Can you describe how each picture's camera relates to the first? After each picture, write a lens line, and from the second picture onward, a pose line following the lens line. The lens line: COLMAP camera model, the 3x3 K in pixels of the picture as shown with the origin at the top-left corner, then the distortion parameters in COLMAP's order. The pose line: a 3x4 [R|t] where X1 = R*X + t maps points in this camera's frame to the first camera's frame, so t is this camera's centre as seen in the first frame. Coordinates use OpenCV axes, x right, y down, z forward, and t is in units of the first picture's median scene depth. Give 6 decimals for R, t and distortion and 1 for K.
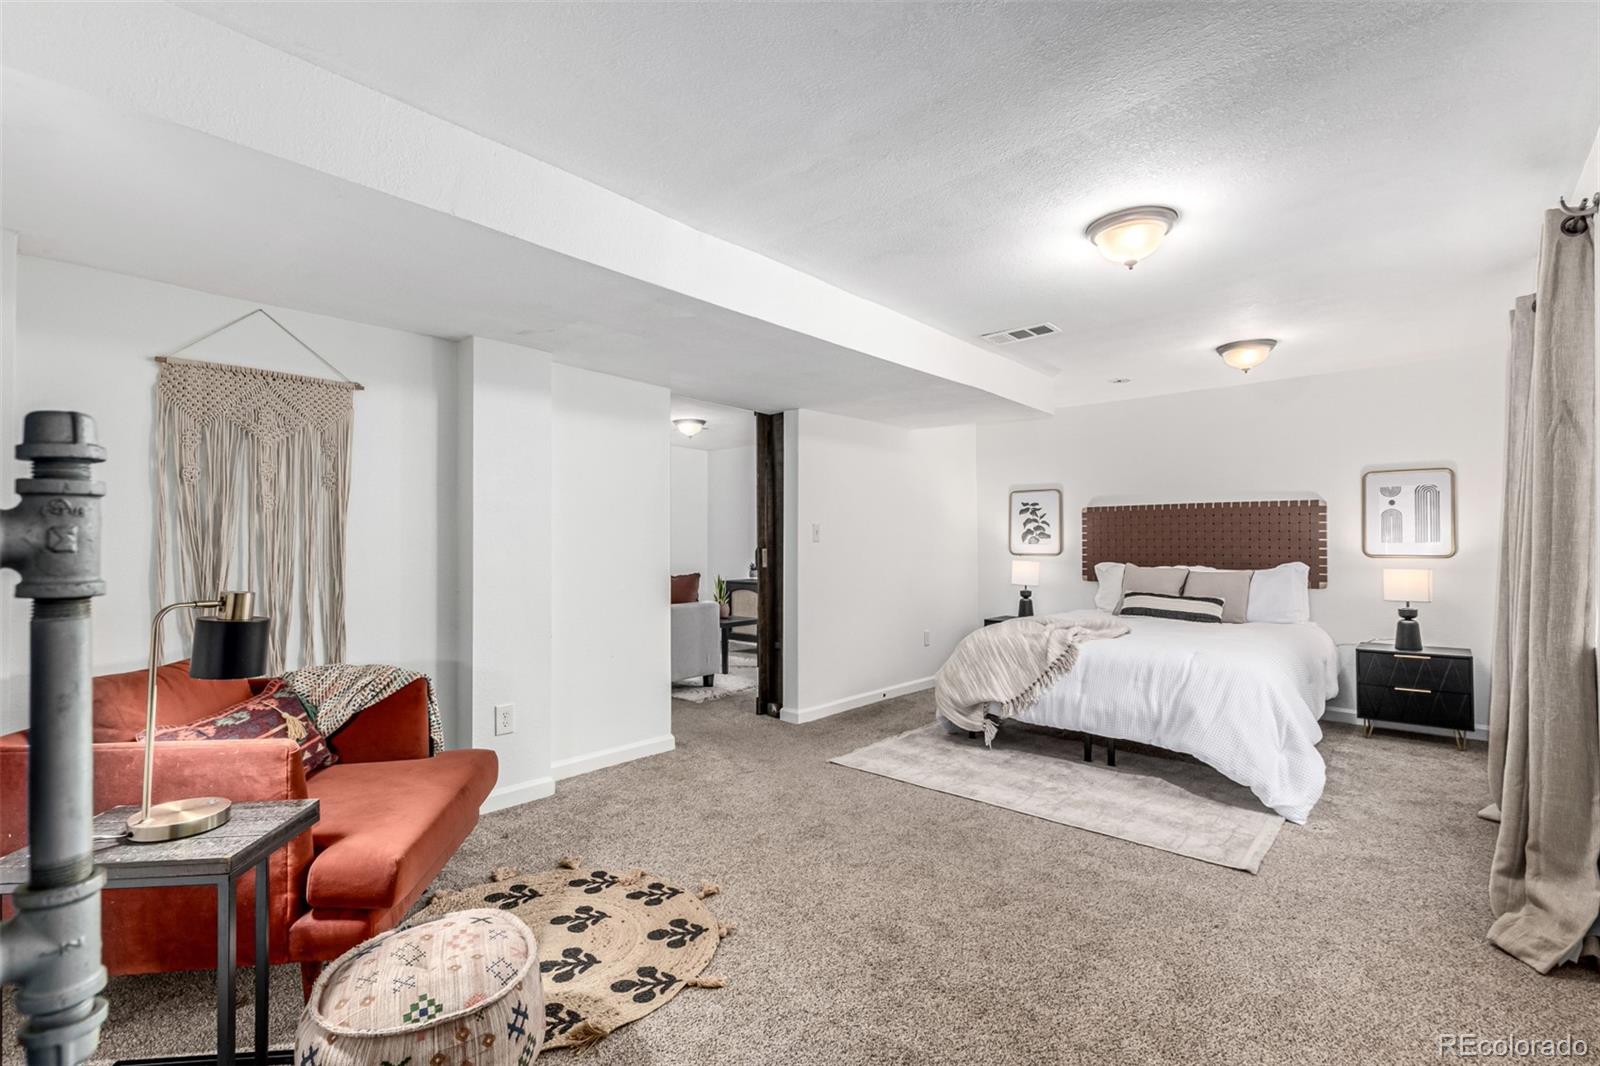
lens RADIAL K [[734.1, 0, 798.8], [0, 734.1, 537.3], [0, 0, 1]] dist [0.003494, -0.000632]
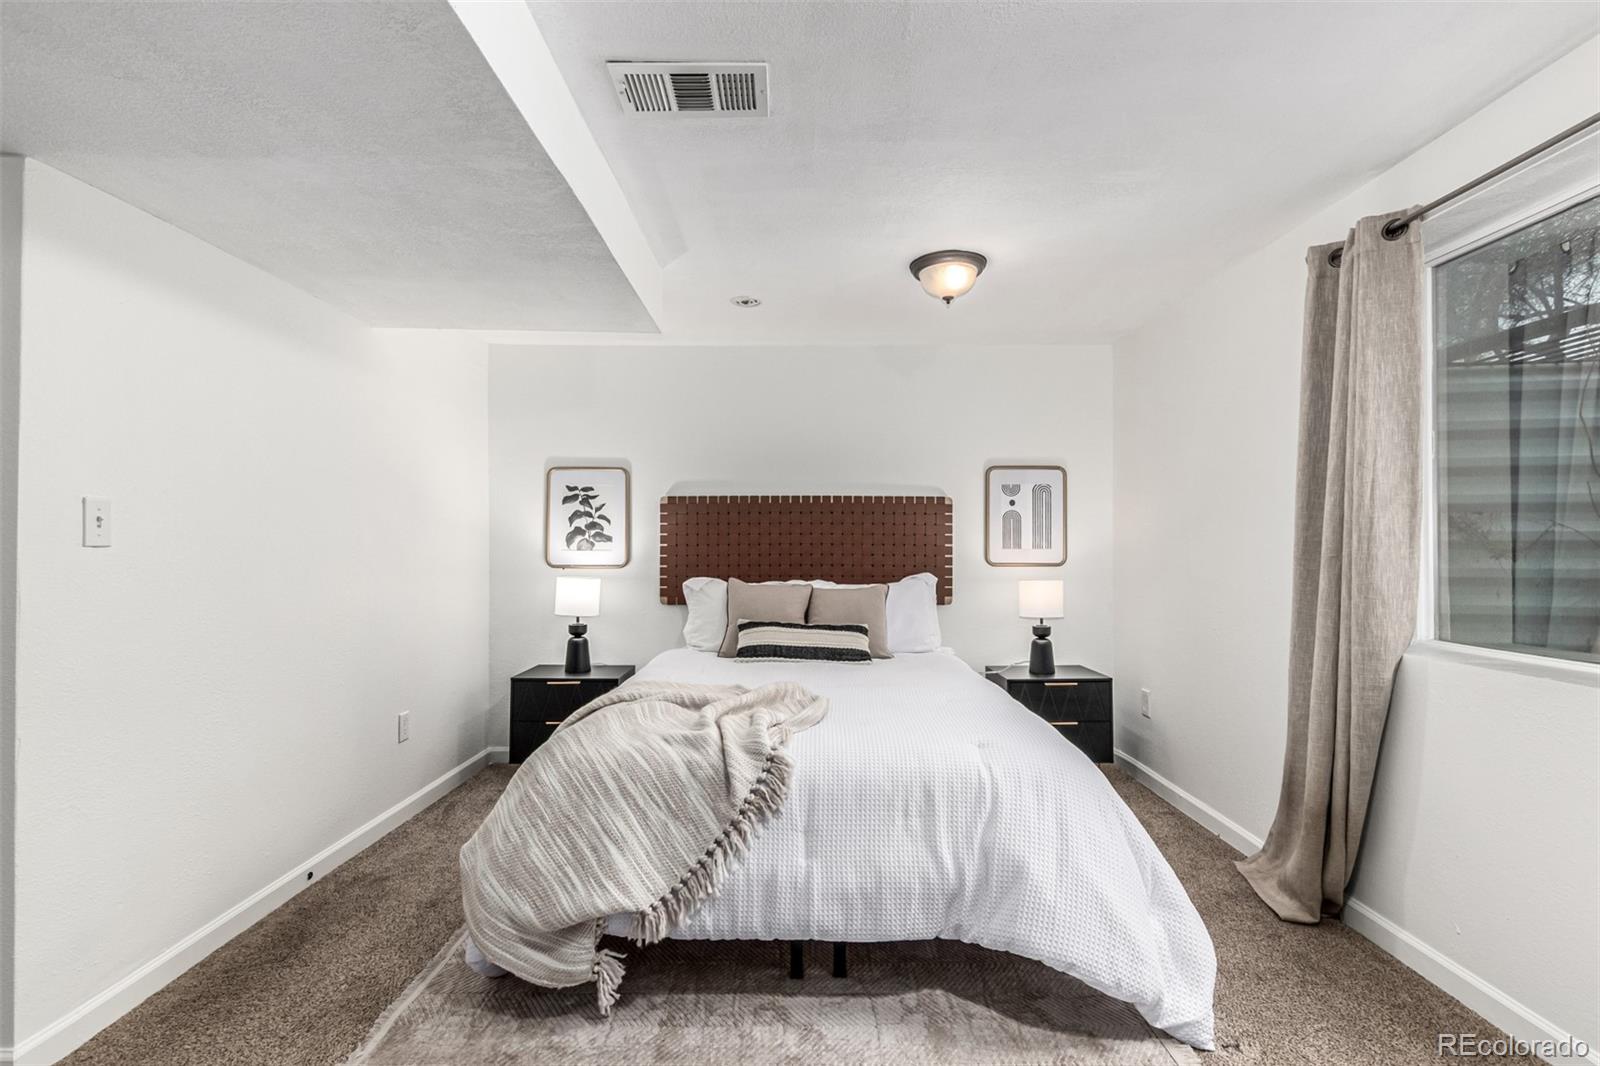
lens RADIAL K [[734.1, 0, 803.1], [0, 734.1, 537.8], [0, 0, 1]] dist [0.003494, -0.000632]
pose [[0.746738, 0.009465, 0.665051, 0.044247], [-0.006539, 0.999955, -0.006889, 0.001738], [-0.665086, 0.000796, 0.746766, 0.516065]]
